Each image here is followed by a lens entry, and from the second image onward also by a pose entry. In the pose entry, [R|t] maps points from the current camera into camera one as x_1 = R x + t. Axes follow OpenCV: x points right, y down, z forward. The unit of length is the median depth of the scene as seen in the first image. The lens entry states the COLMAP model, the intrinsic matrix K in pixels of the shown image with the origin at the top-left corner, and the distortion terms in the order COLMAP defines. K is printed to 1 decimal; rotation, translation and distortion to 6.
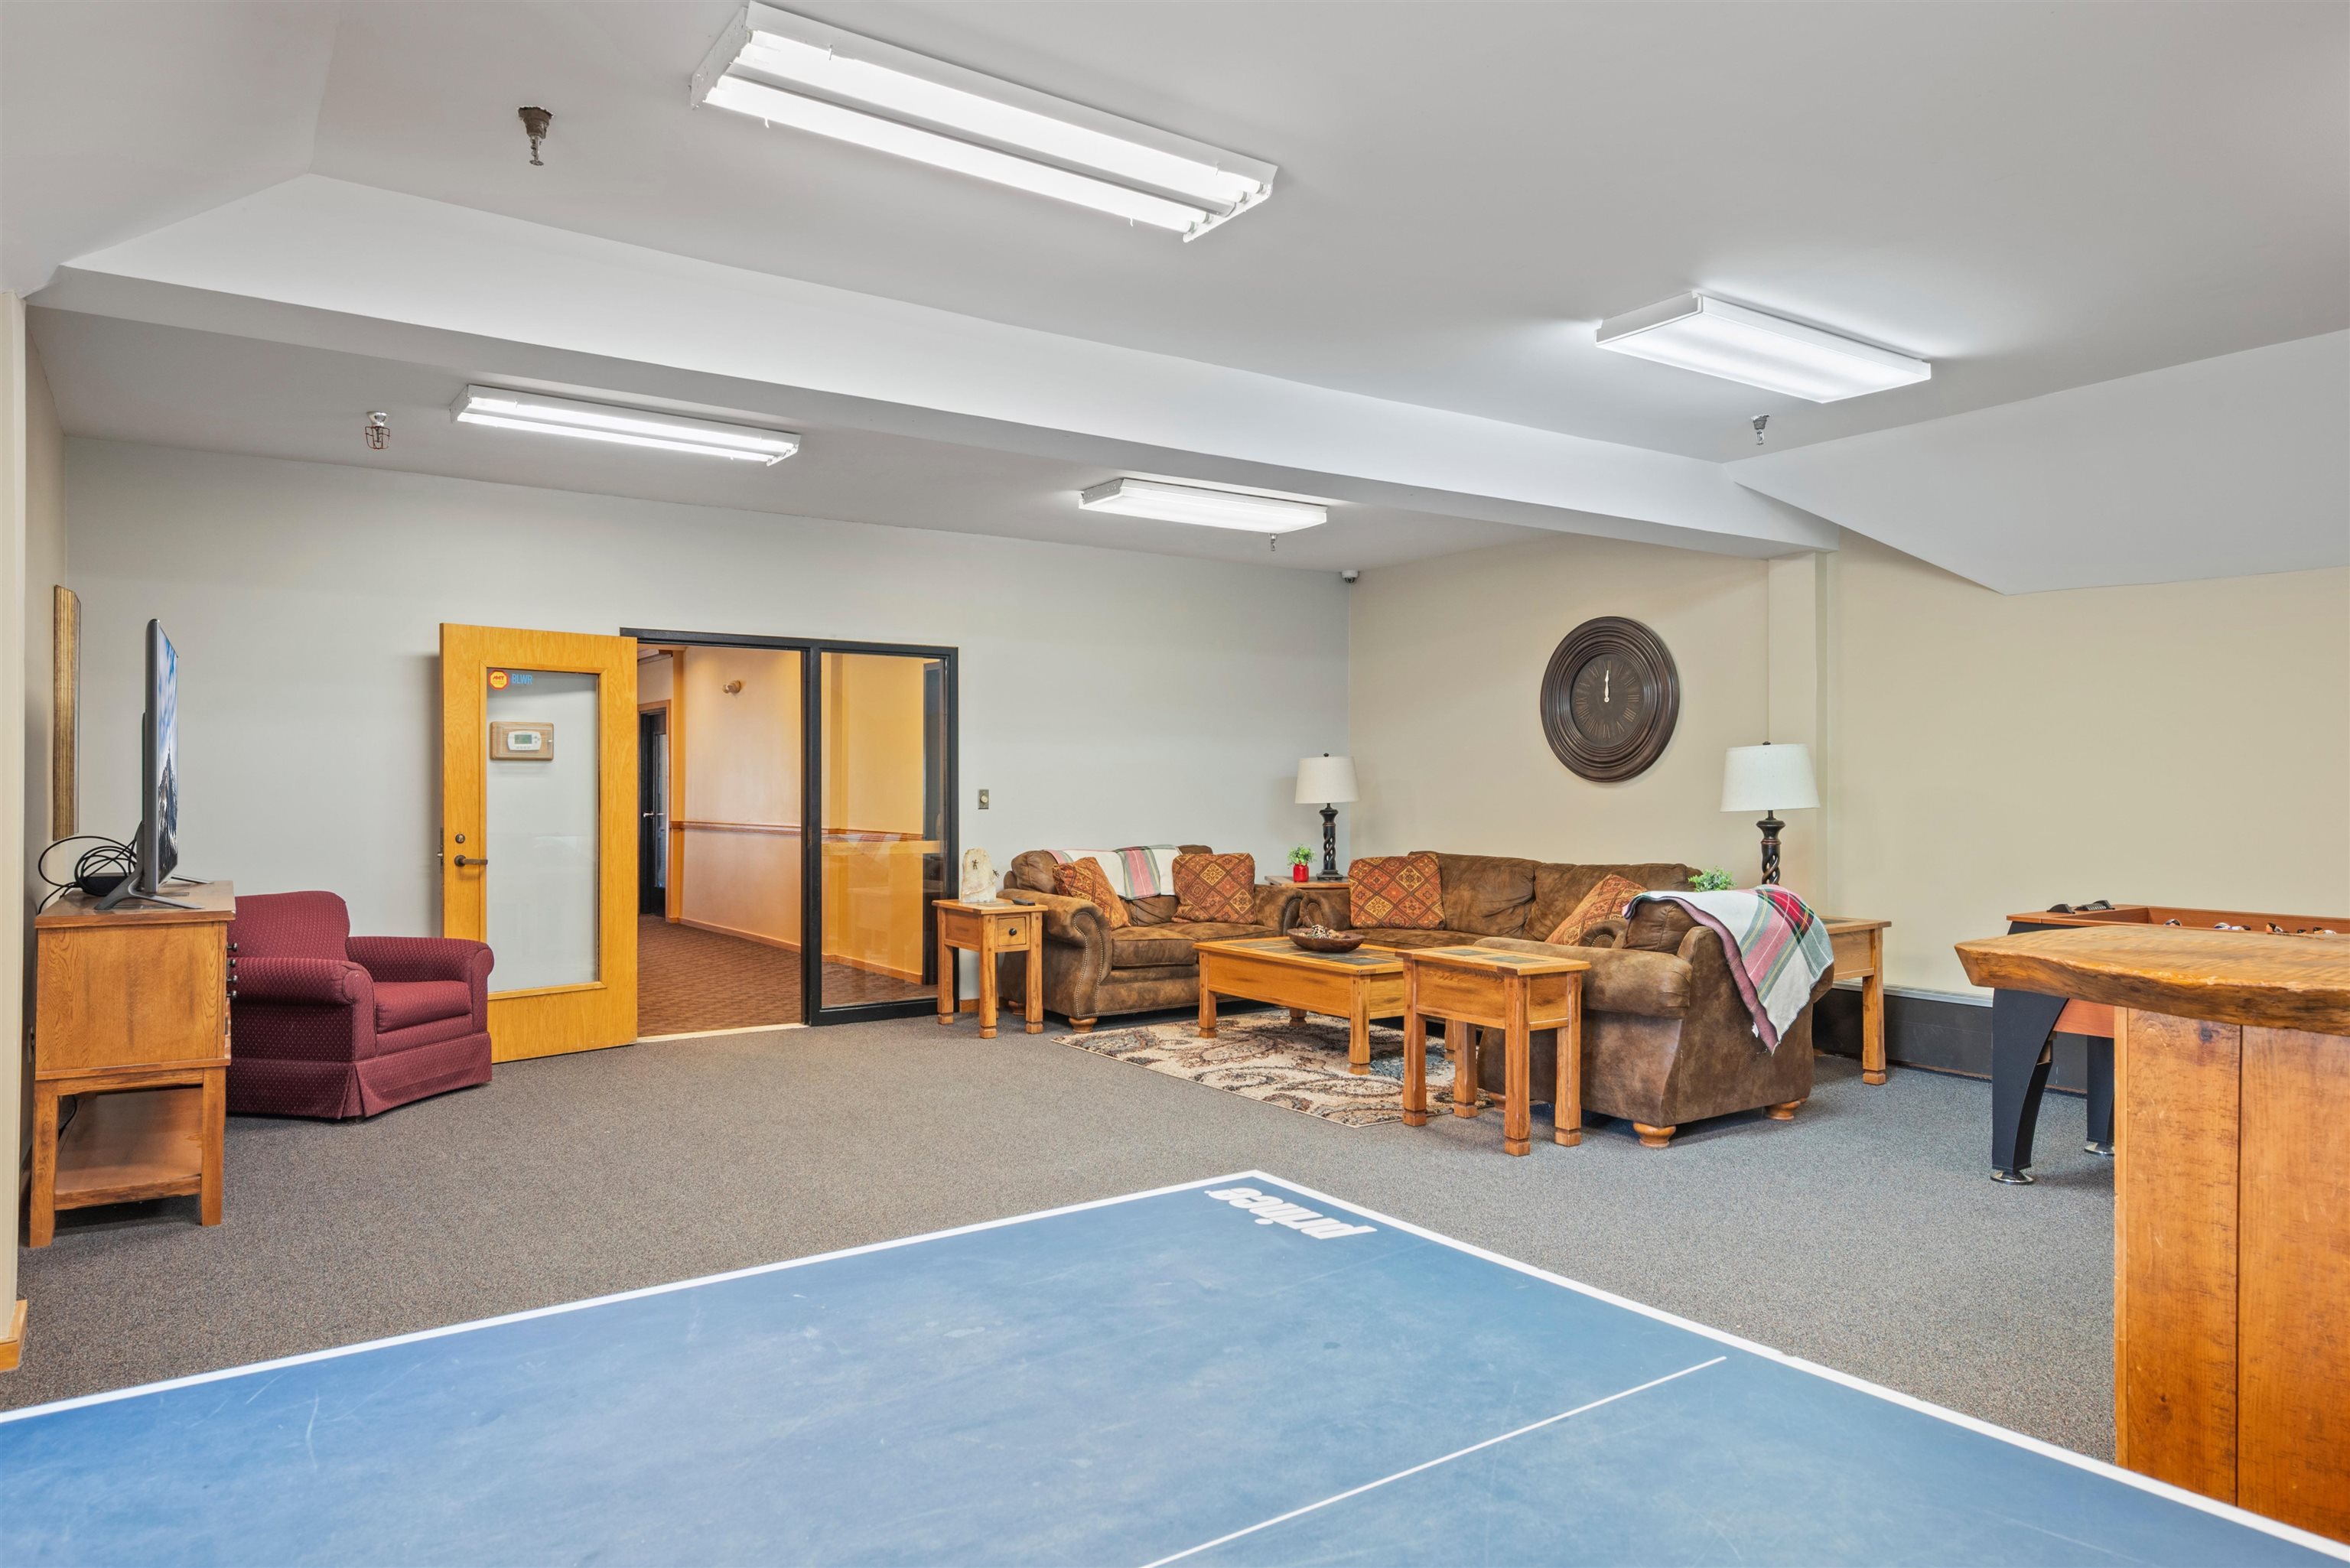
lens RADIAL K [[1482.1, 0, 1174.2], [0, 1482.1, 787.5], [0, 0, 1]] dist [0.000196, -0.000708]
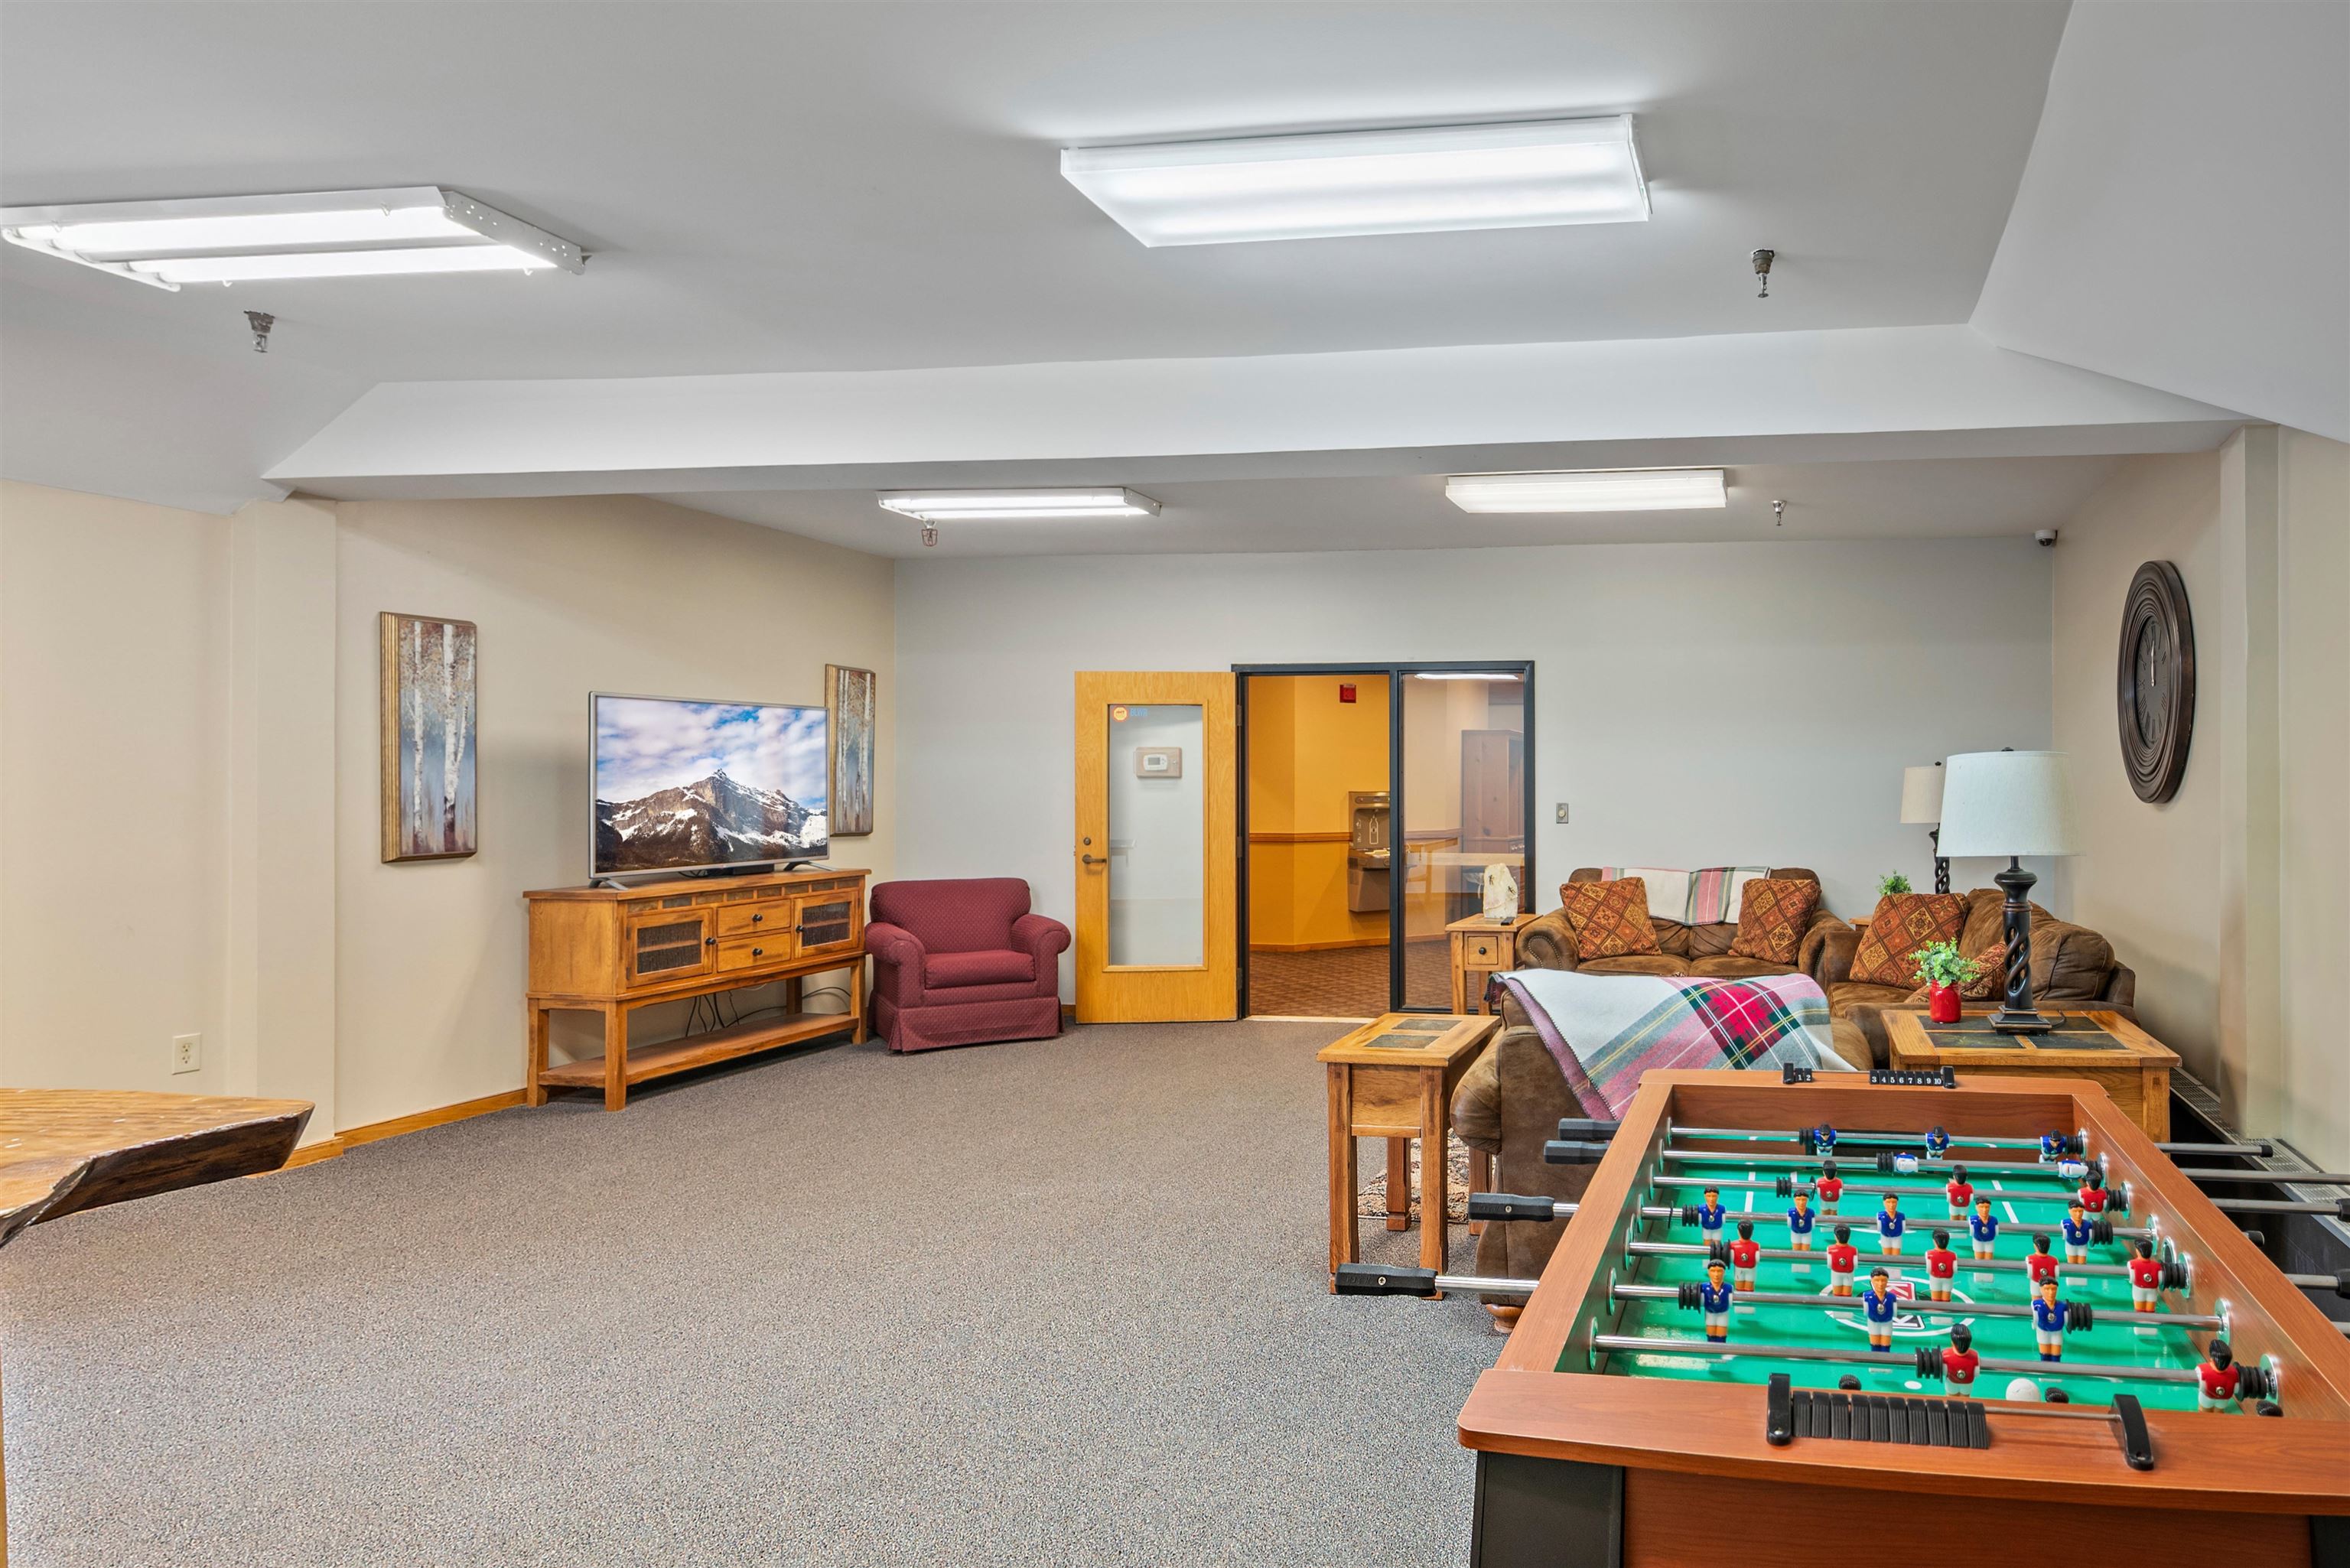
lens RADIAL K [[1319.2, 0, 1175.1], [0, 1319.2, 776.9], [0, 0, 1]] dist [-0.003607, -0.000819]
pose [[0.743153, -0.007279, -0.669082, 0.323650], [-0.000064, 0.999940, -0.010949, -0.007918], [0.669122, 0.008179, 0.743108, 0.216120]]
